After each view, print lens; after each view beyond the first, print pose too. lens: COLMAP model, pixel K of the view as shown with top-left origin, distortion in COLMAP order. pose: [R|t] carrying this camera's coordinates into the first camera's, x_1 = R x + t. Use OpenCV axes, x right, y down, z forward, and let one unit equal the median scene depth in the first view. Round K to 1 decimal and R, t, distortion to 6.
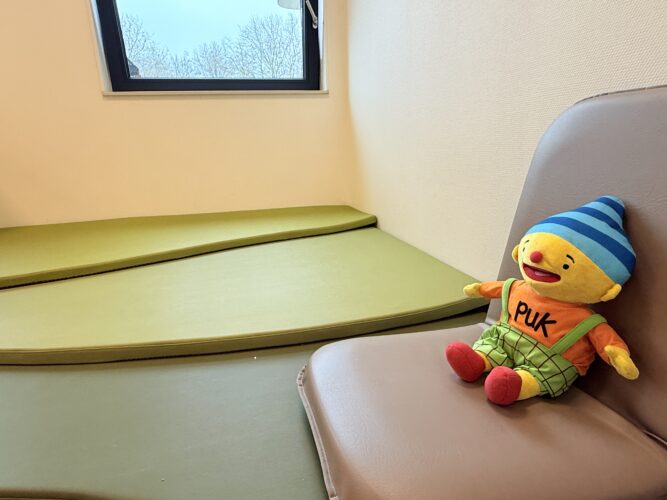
lens RADIAL K [[406.9, 0, 335.3], [0, 406.9, 249.6], [0, 0, 1]] dist [0.005162, 0.000932]
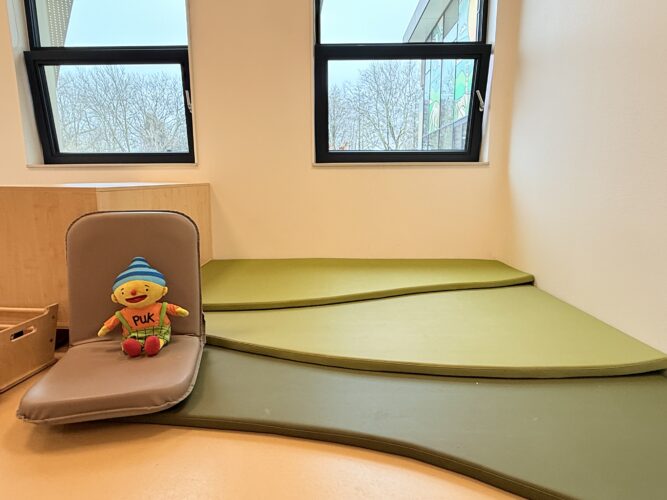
lens RADIAL K [[406.9, 0, 331.3], [0, 406.9, 251.5], [0, 0, 1]] dist [0.005162, 0.000932]
pose [[0.967198, 0.070885, -0.243933, -0.149530], [-0.088220, 0.994239, -0.060876, -0.025180], [0.238213, 0.080399, 0.967879, -0.215993]]
